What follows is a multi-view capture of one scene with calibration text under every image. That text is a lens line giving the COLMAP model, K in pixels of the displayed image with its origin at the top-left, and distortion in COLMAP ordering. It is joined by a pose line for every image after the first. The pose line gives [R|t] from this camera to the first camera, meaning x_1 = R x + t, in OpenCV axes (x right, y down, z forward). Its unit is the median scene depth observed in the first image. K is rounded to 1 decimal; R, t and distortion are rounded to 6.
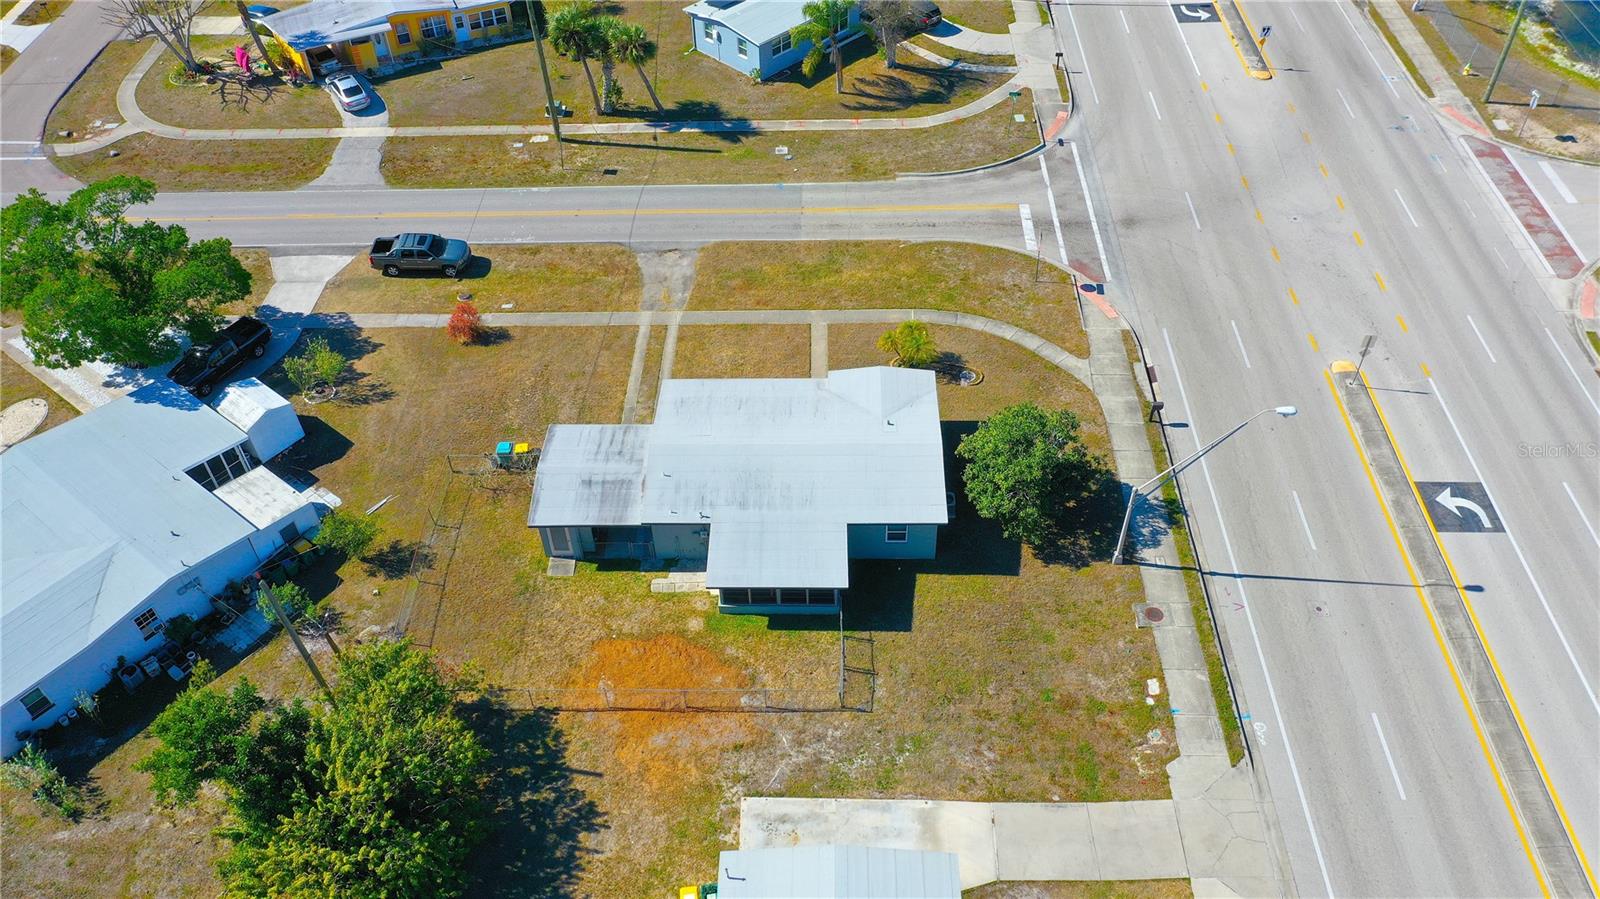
lens RADIAL K [[1254.8, 0, 792.8], [0, 1254.8, 448.6], [0, 0, 1]] dist [-0.009766, -0.000978]
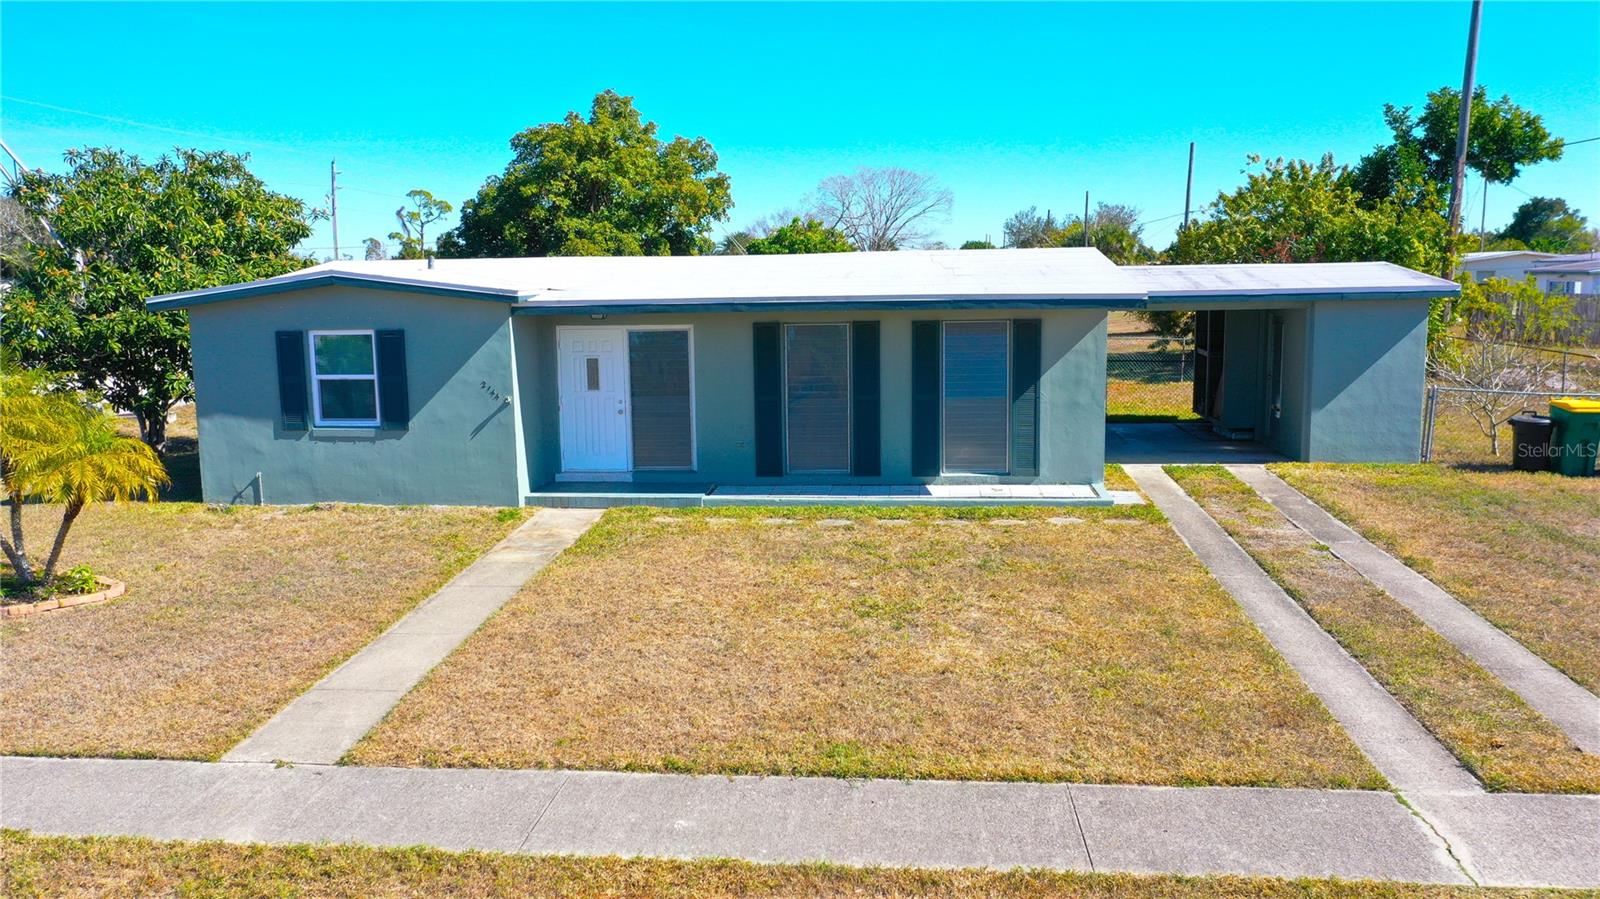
lens RADIAL K [[1253.6, 0, 794.0], [0, 1253.6, 456.9], [0, 0, 1]] dist [-0.007883, -0.000552]
pose [[-0.996079, 0.033874, 0.081731, -0.044901], [0.085553, 0.604131, 0.792279, -0.217682], [-0.022539, 0.796165, -0.604660, 1.049120]]
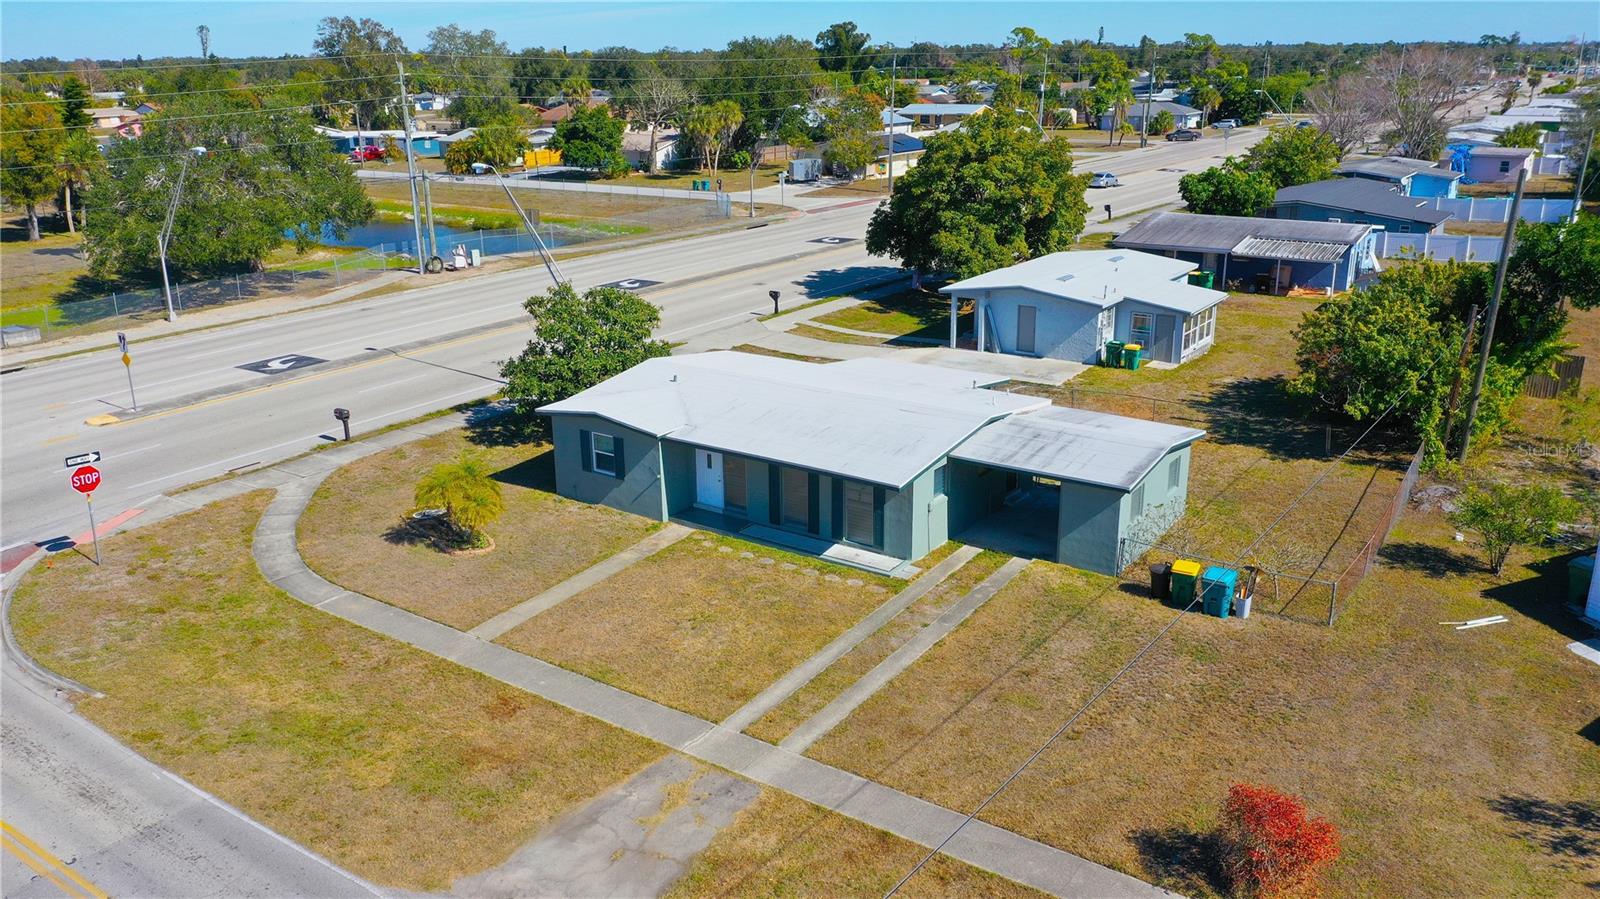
lens RADIAL K [[1253.6, 0, 794.0], [0, 1253.6, 456.9], [0, 0, 1]] dist [-0.007883, -0.000552]
pose [[-0.830502, -0.134421, 0.540552, -0.314193], [0.414376, 0.499418, 0.760838, -0.432882], [-0.372234, 0.855870, -0.359067, 1.061709]]
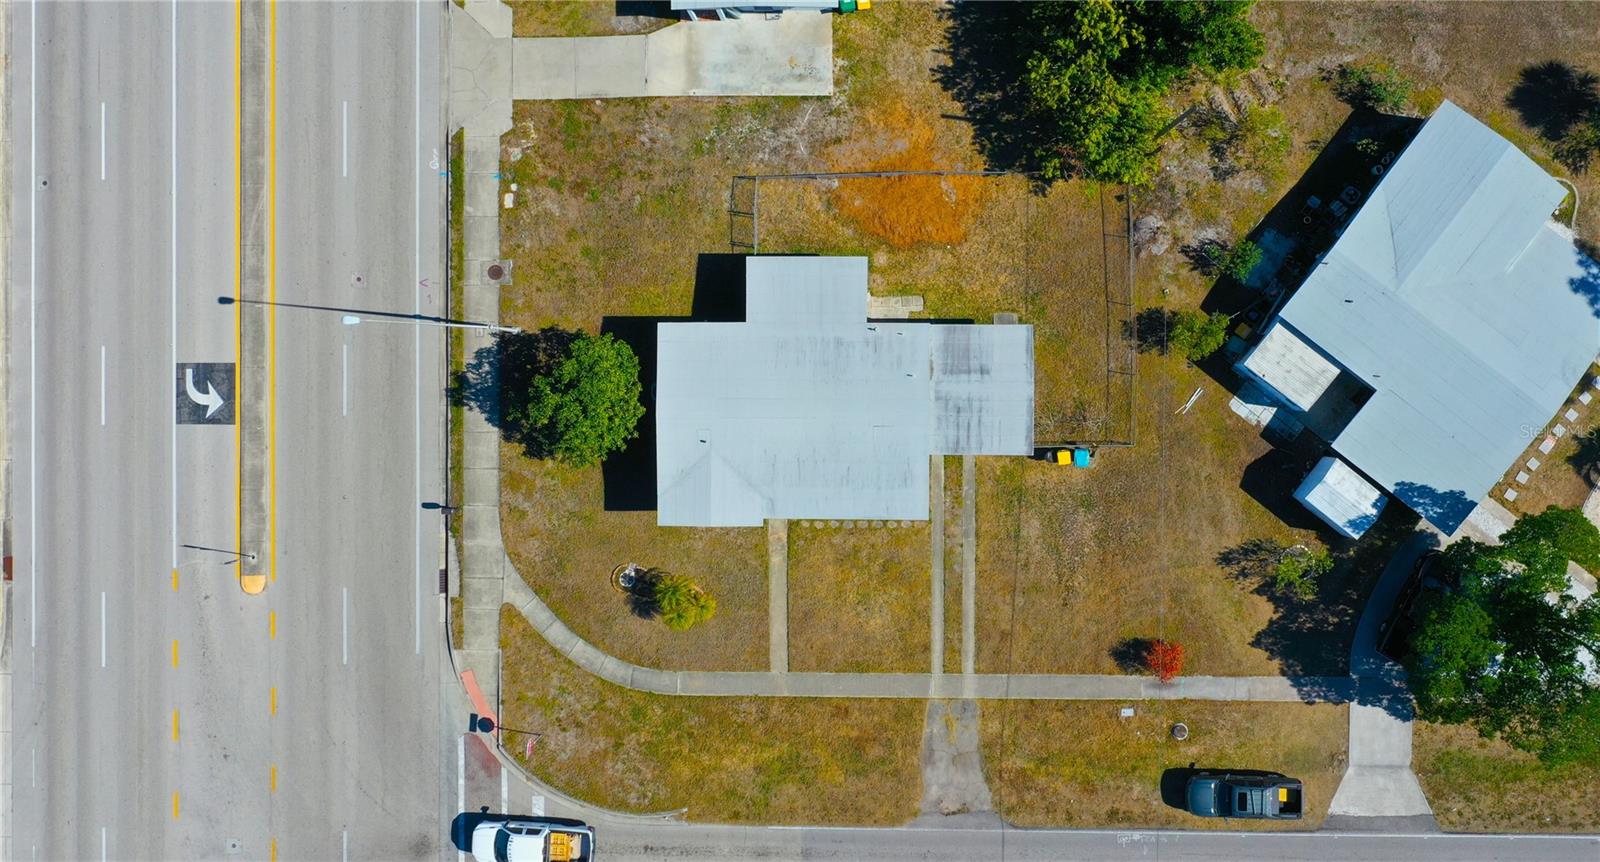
lens RADIAL K [[1553.3, 0, 849.1], [0, 1553.3, 409.6], [0, 0, 1]] dist [-0.006624, -0.006666]
pose [[-0.997739, 0.021087, 0.063808, -0.107781], [0.030285, -0.706521, 0.707044, -0.770820], [0.059991, 0.707378, 0.704285, 0.056246]]
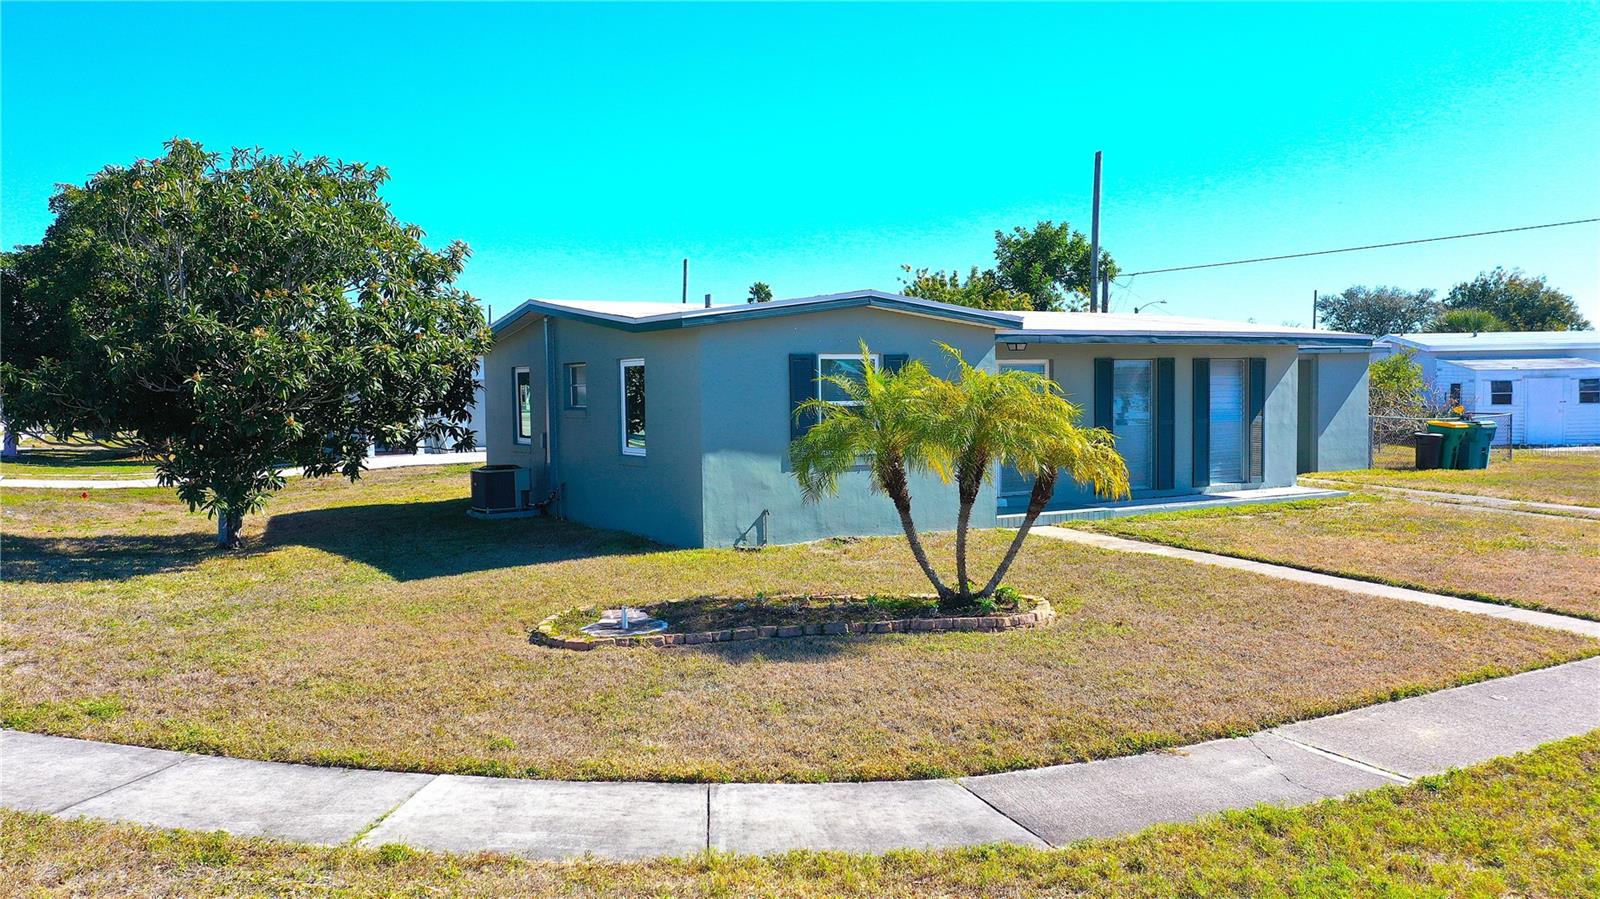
lens RADIAL K [[1254.8, 0, 792.8], [0, 1254.8, 448.6], [0, 0, 1]] dist [-0.009766, -0.000978]
pose [[-0.854873, 0.066188, -0.514598, 0.194504], [-0.334276, 0.688279, 0.643842, -0.181882], [0.396801, 0.722421, -0.566266, 1.025099]]
